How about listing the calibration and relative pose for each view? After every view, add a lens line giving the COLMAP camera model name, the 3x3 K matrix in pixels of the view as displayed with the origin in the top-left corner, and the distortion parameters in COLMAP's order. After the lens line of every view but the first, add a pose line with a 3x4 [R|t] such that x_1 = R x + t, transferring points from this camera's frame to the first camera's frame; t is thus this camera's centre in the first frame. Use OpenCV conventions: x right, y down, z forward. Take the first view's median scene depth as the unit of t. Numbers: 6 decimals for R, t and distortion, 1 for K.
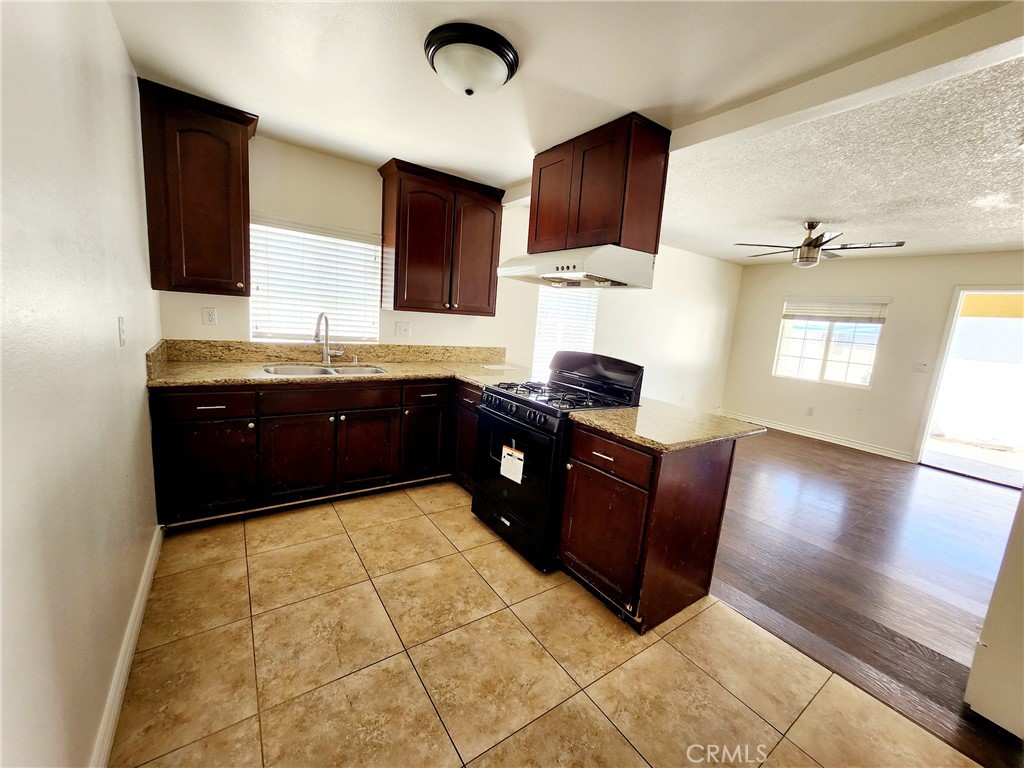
lens RADIAL K [[405.6, 0, 518.3], [0, 405.6, 380.3], [0, 0, 1]] dist [0.025081, -0.001165]
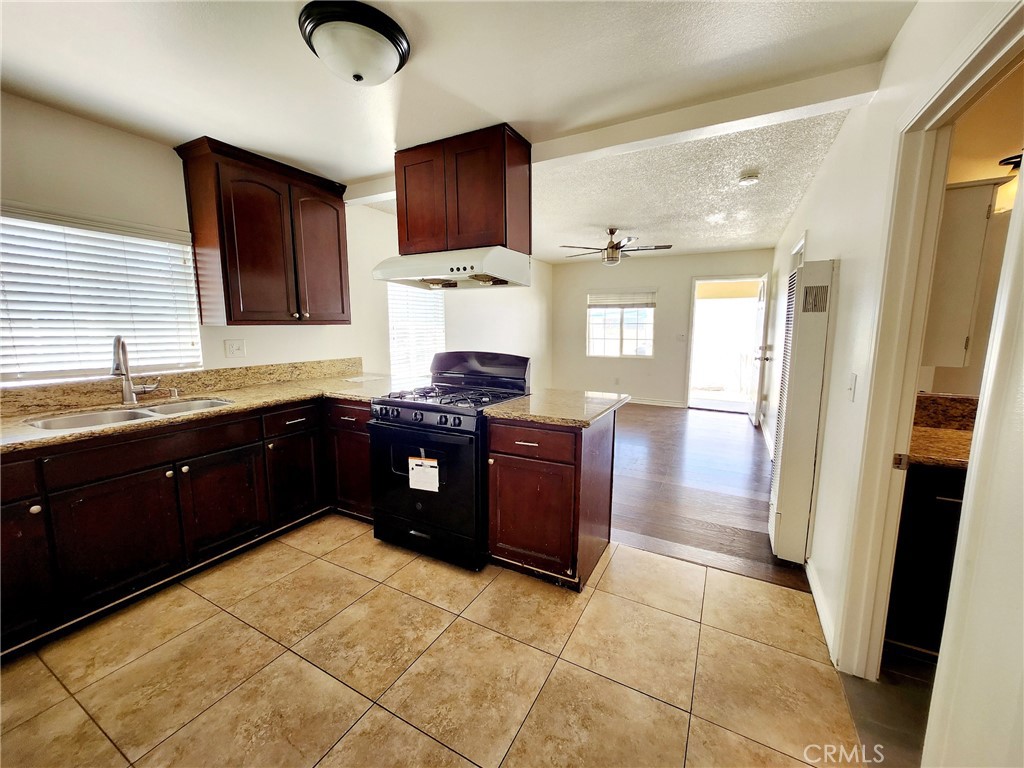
lens RADIAL K [[405.6, 0, 513.3], [0, 405.6, 381.8], [0, 0, 1]] dist [0.025081, -0.001165]
pose [[0.897540, -0.138930, 0.418475, -0.193498], [0.138707, 0.989844, 0.031123, -0.010432], [-0.418549, 0.030112, 0.907695, 0.031255]]
